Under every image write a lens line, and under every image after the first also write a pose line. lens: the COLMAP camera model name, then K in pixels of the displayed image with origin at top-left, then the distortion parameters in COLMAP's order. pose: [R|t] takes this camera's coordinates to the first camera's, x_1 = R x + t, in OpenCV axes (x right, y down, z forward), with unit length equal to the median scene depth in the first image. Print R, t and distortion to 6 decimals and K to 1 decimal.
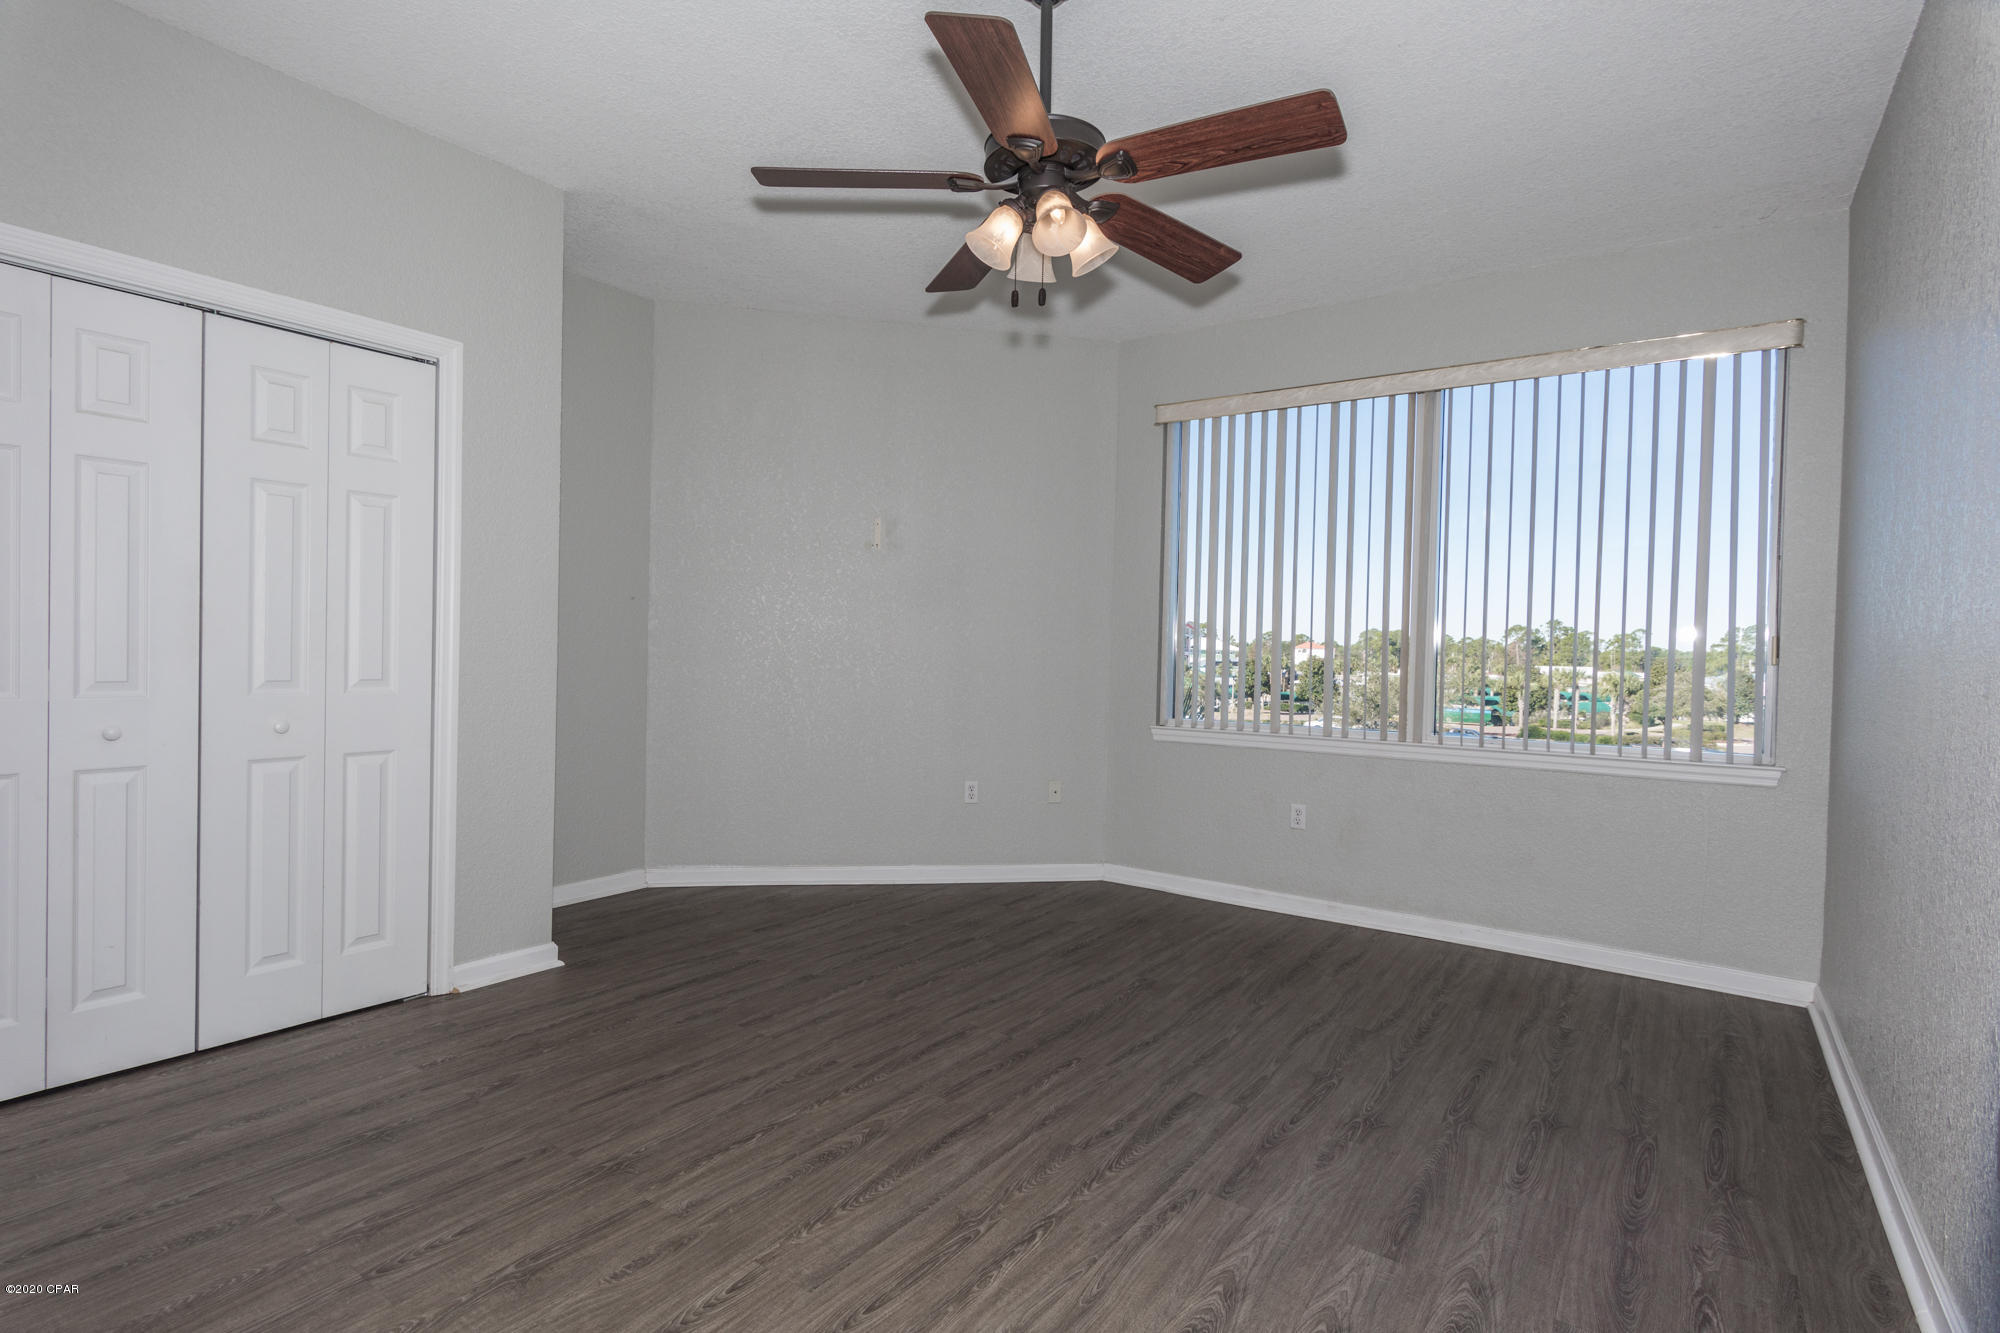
lens RADIAL K [[990.2, 0, 991.2], [0, 990.2, 658.4], [0, 0, 1]] dist [-0.001336, -0.000217]
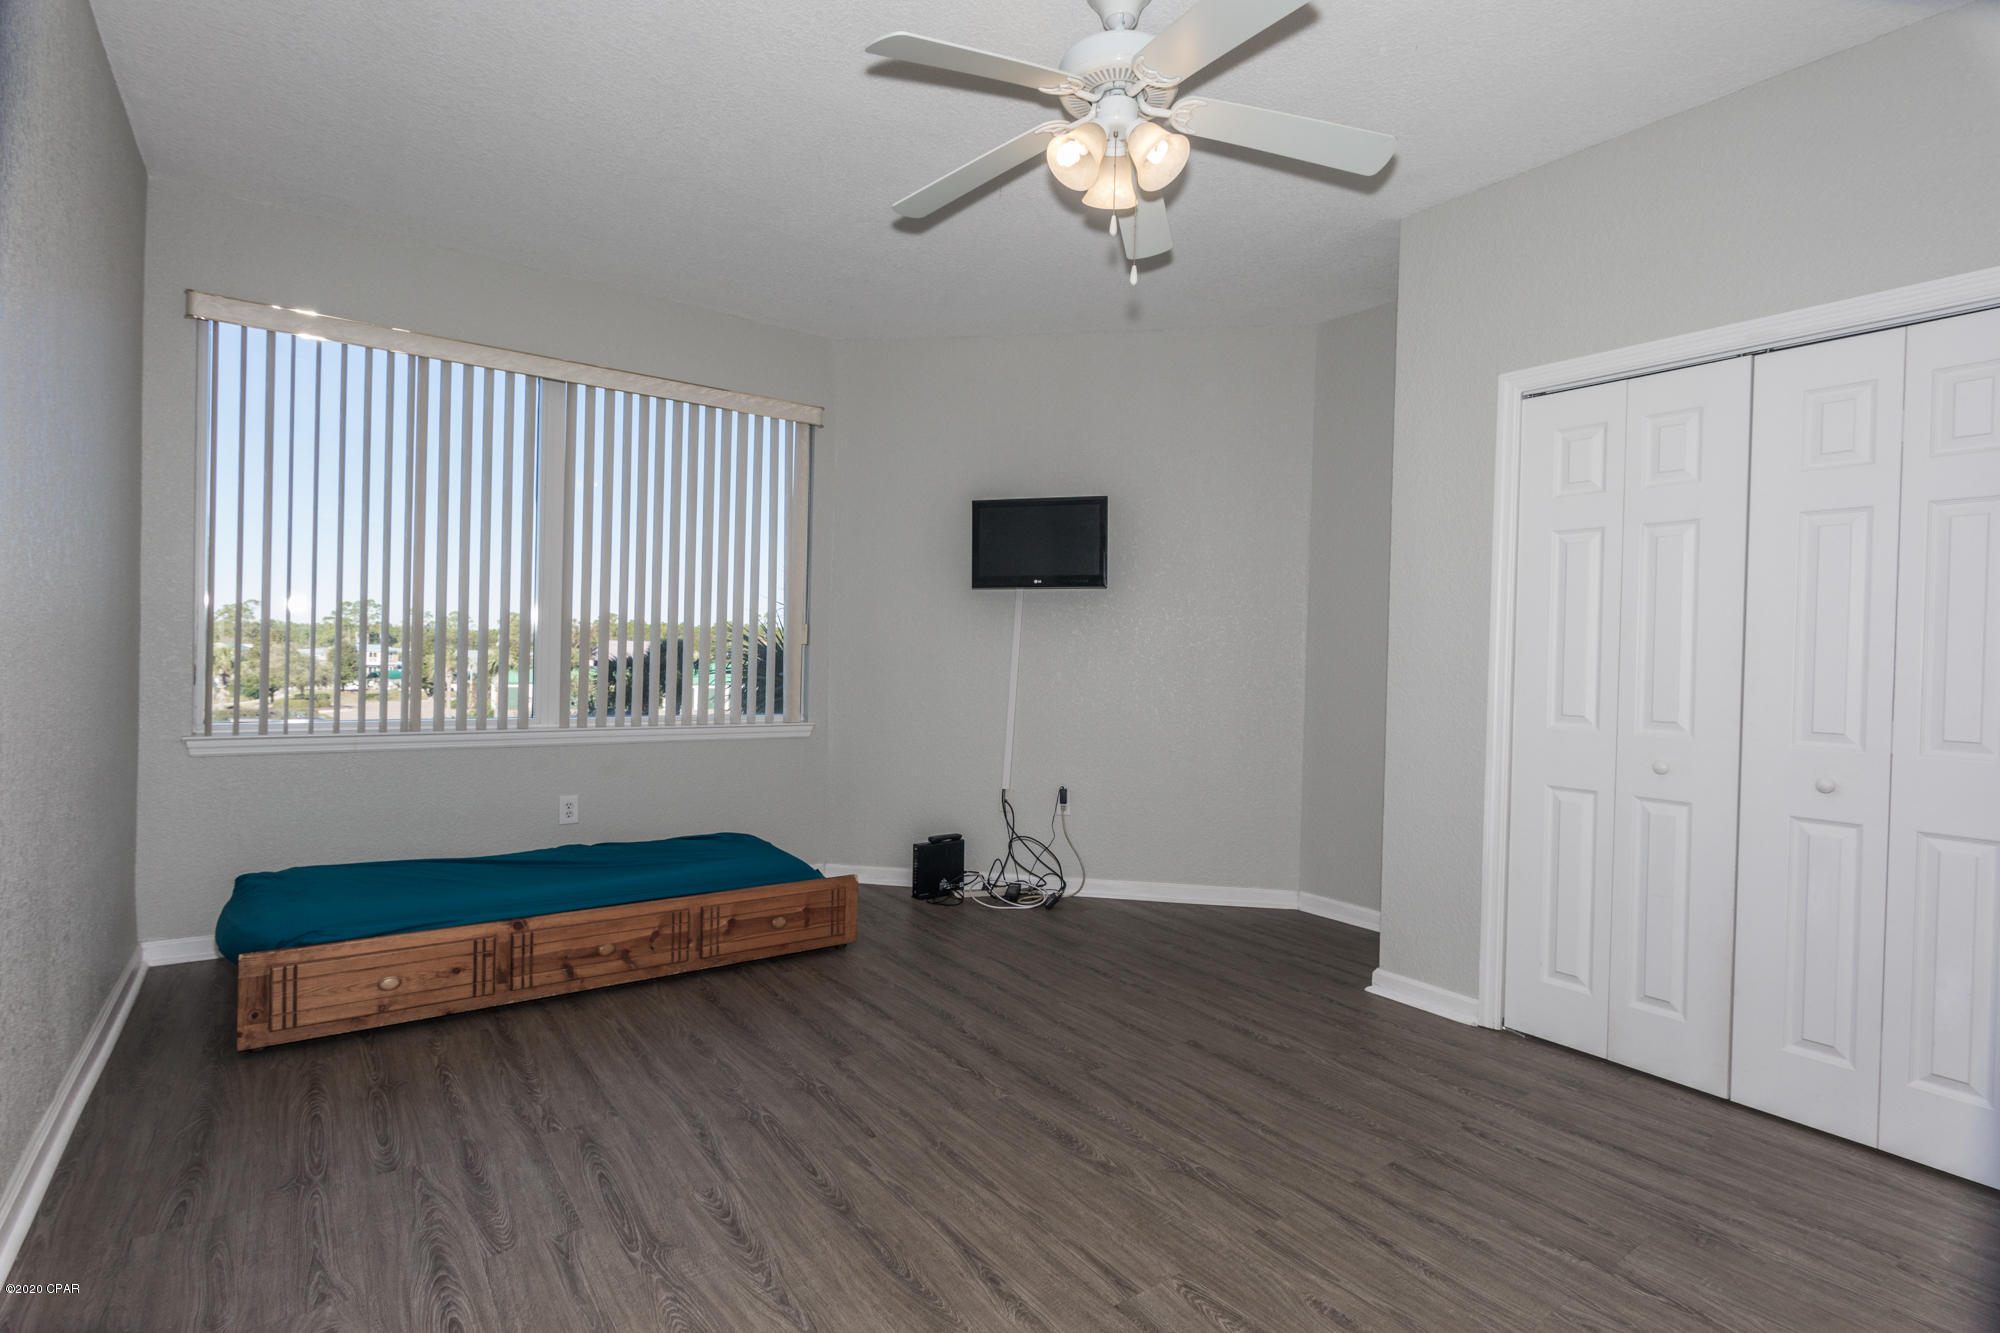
lens RADIAL K [[958.4, 0, 1000.0], [0, 958.4, 666.5], [0, 0, 1]] dist [0.001751, 0.000166]
pose [[0.318172, -0.029784, 0.947565, -0.374131], [-0.005742, 0.999427, 0.033342, -0.013087], [-0.948016, -0.016050, 0.317819, 0.269063]]
